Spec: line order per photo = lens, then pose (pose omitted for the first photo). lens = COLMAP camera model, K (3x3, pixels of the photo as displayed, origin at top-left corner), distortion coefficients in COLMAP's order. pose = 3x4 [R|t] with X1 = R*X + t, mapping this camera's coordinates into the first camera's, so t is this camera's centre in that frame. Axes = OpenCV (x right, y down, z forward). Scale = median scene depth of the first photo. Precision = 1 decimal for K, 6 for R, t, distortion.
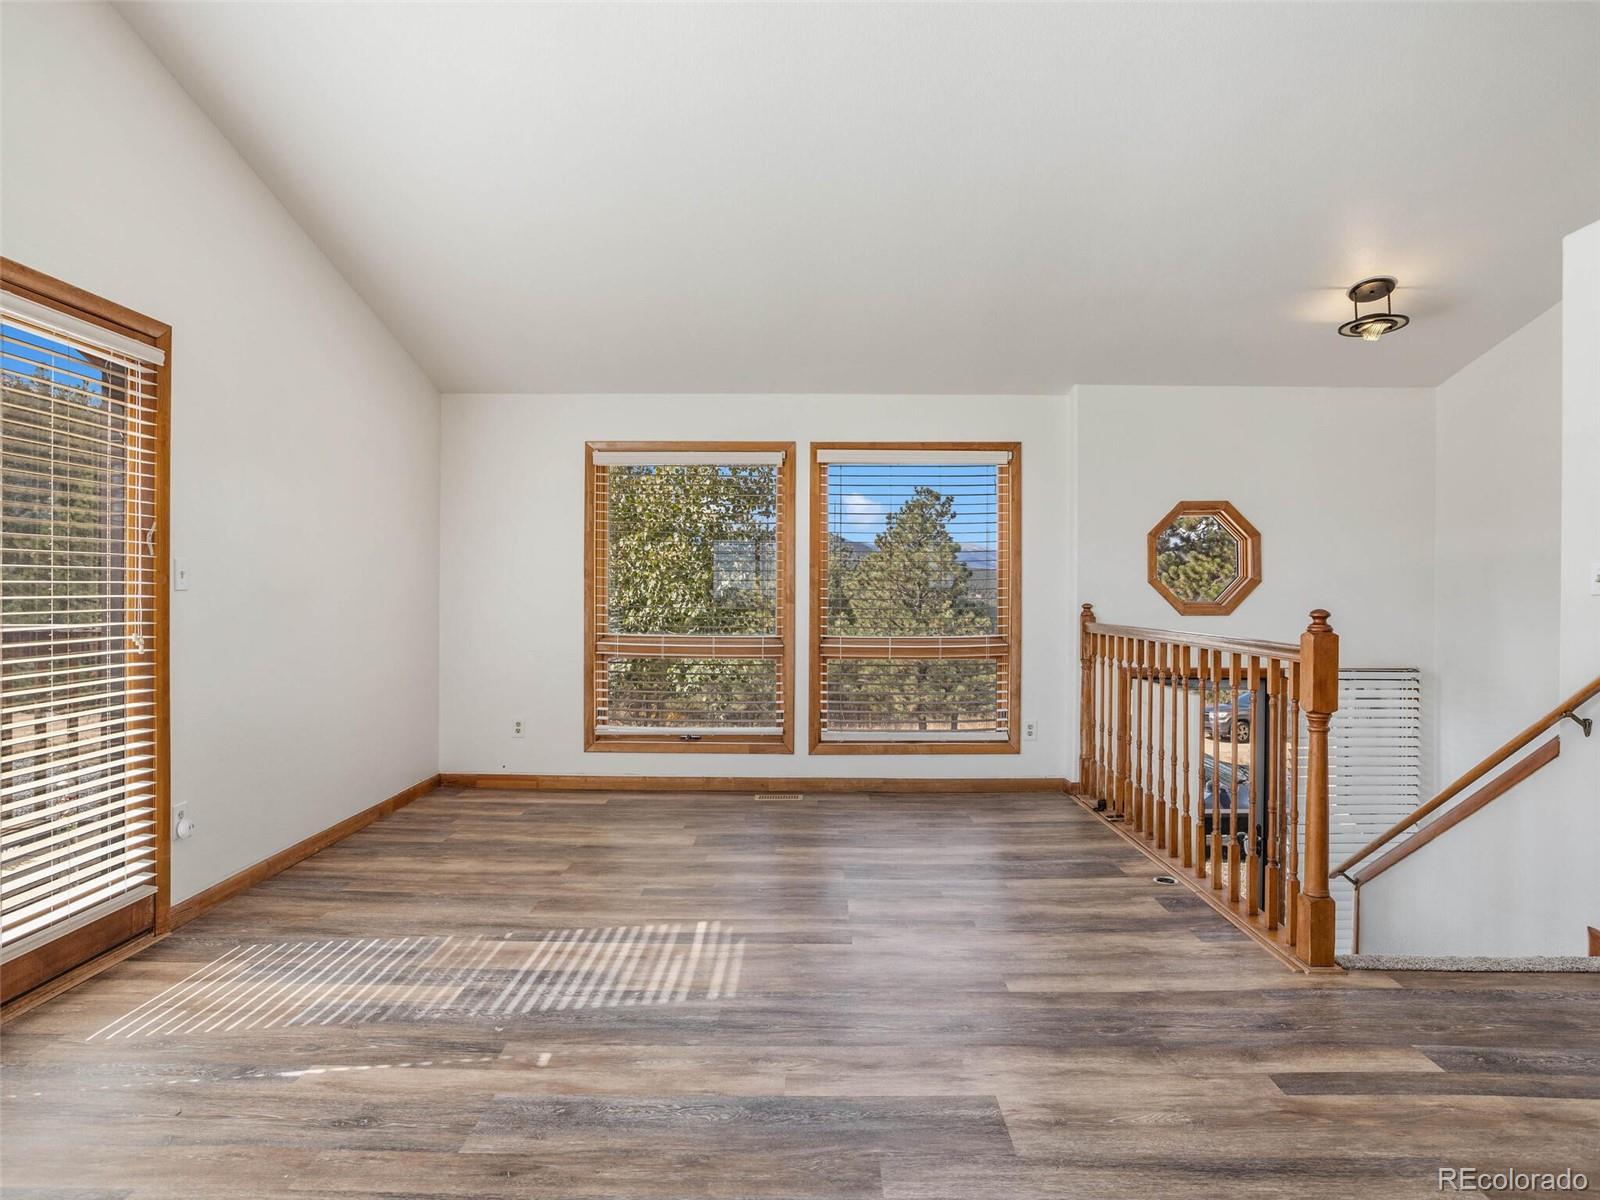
lens RADIAL K [[958.4, 0, 801.9], [0, 958.4, 595.5], [0, 0, 1]] dist [-0.058036, 0.038757]
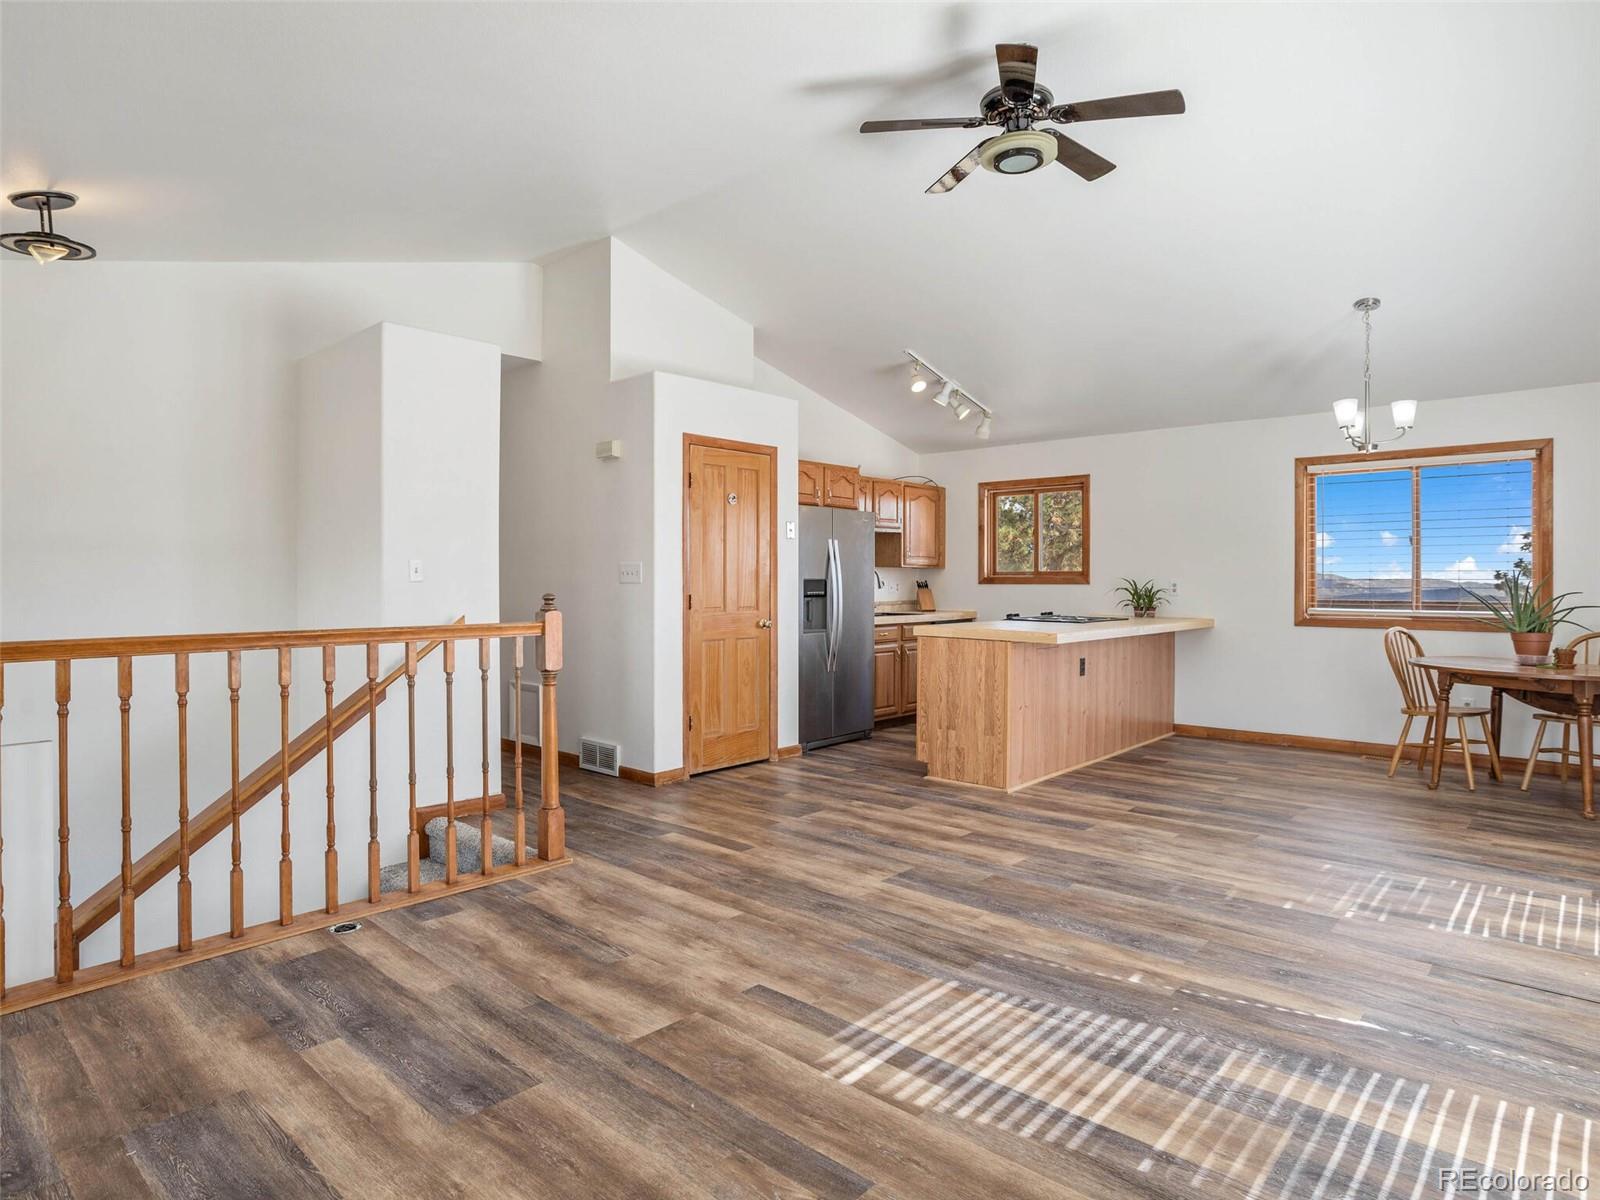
lens RADIAL K [[907.7, 0, 806.5], [0, 907.7, 589.3], [0, 0, 1]] dist [-0.047266, 0.027130]
pose [[-0.749048, -0.008937, 0.662455, -0.544384], [0.001456, 0.999884, 0.015135, -0.009376], [-0.662514, 0.012301, -0.748948, 1.641630]]
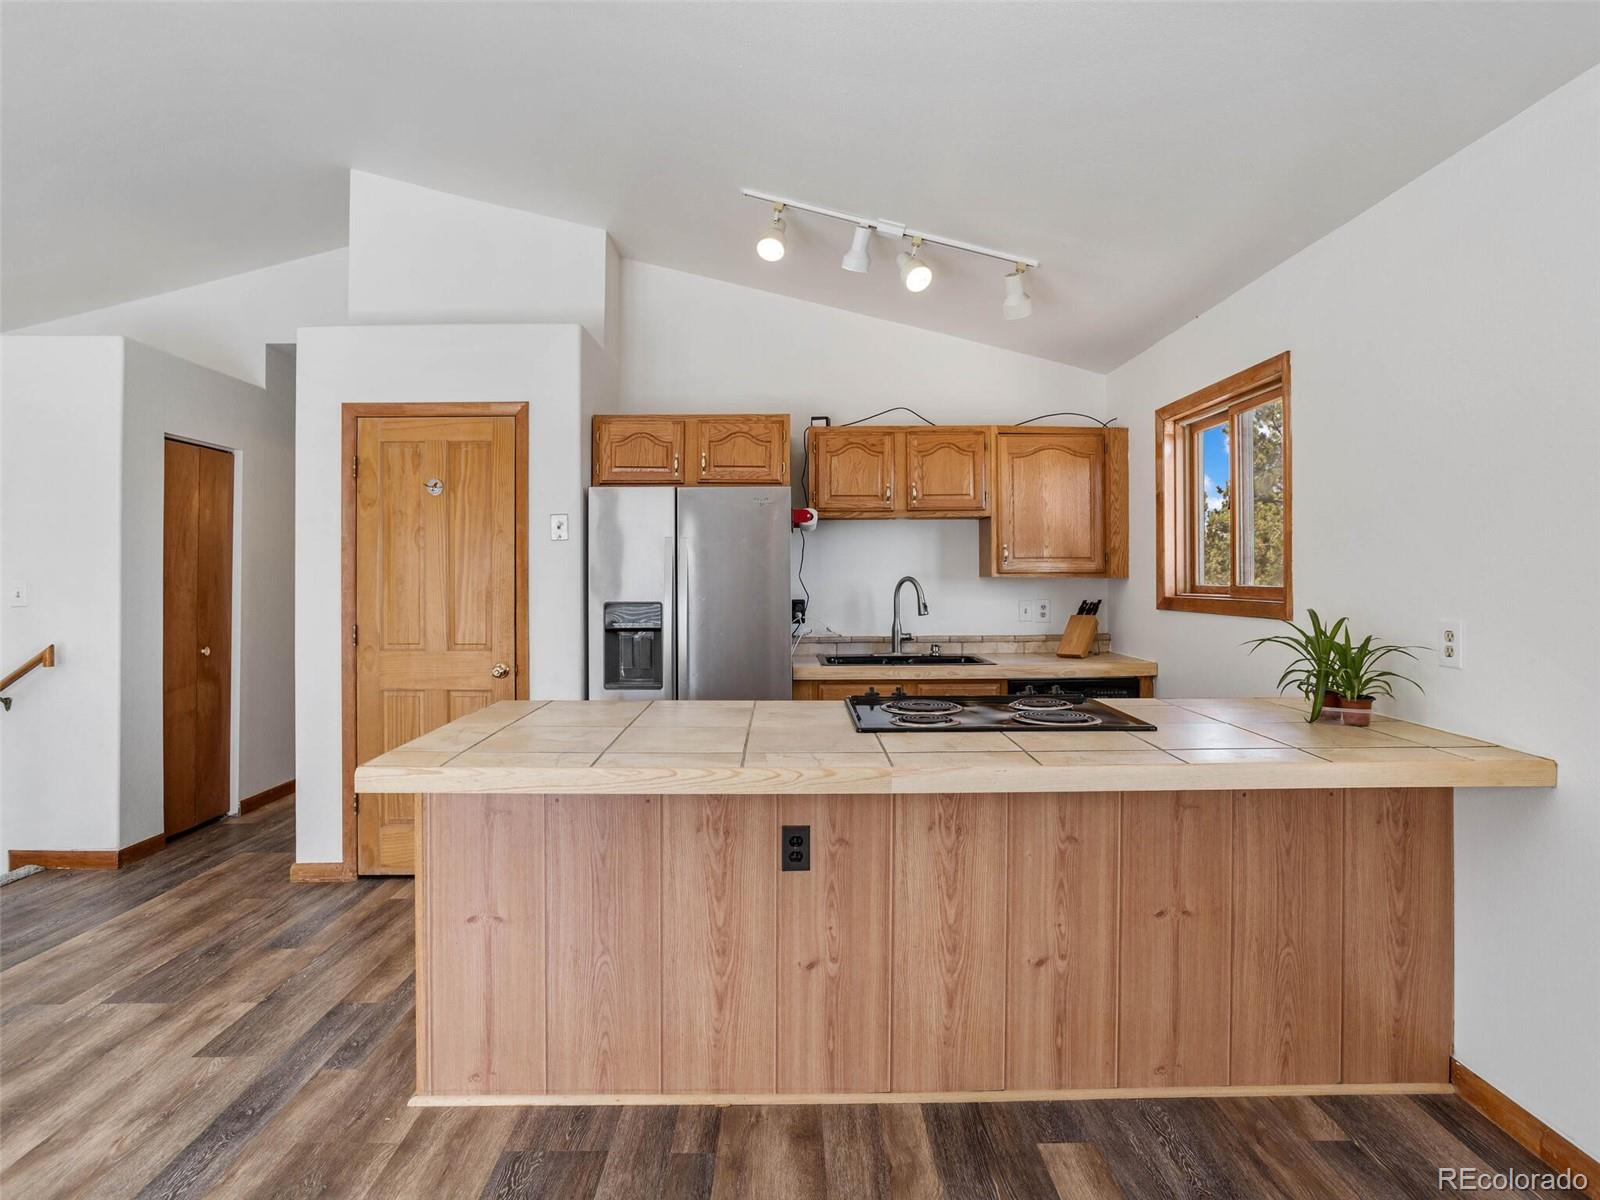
lens RADIAL K [[878.2, 0, 797.2], [0, 878.2, 565.0], [0, 0, 1]] dist [-0.050329, 0.031029]
pose [[-0.018033, 0.010020, 0.999787, -0.438701], [0.007424, 0.999924, -0.009887, -0.040674], [-0.999810, 0.007244, -0.018106, -0.125021]]
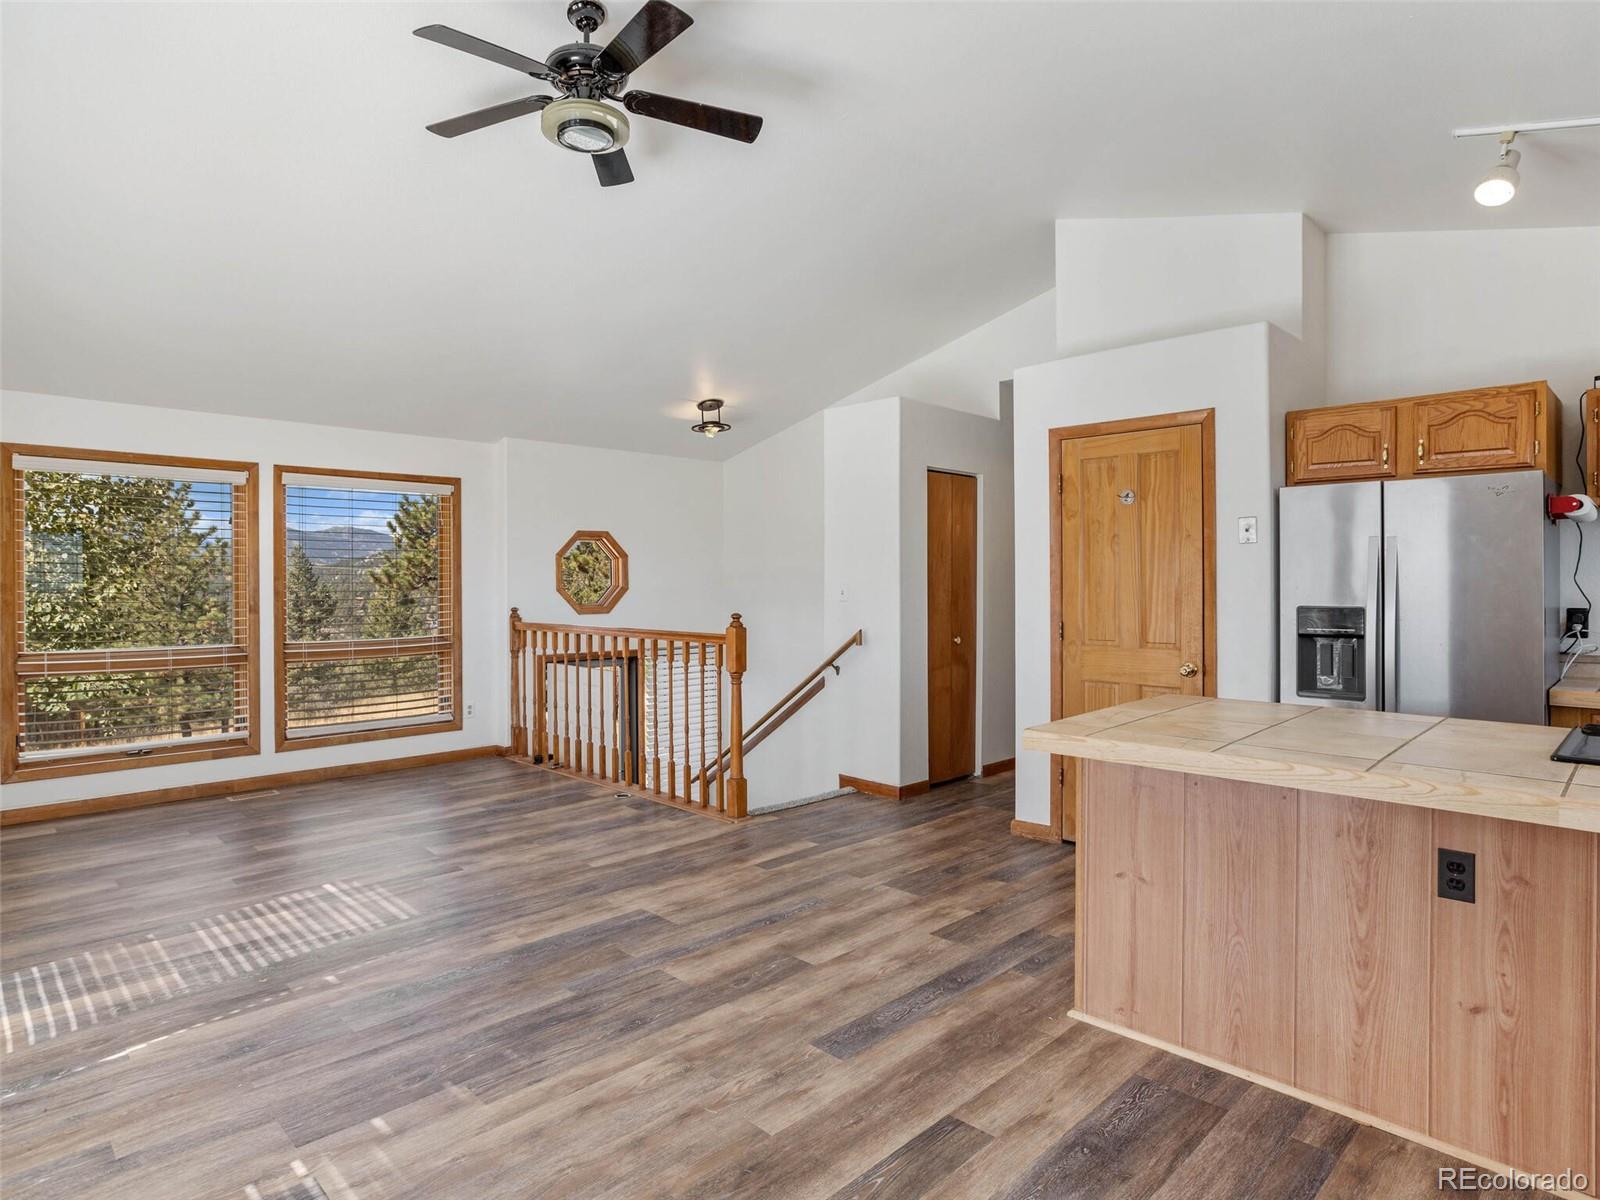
lens RADIAL K [[907.7, 0, 806.5], [0, 907.7, 589.3], [0, 0, 1]] dist [-0.047266, 0.027130]
pose [[0.698871, -0.010861, 0.715165, -0.535459], [0.007869, 0.999941, 0.007496, -0.039743], [-0.715205, 0.000389, 0.698915, -0.250895]]
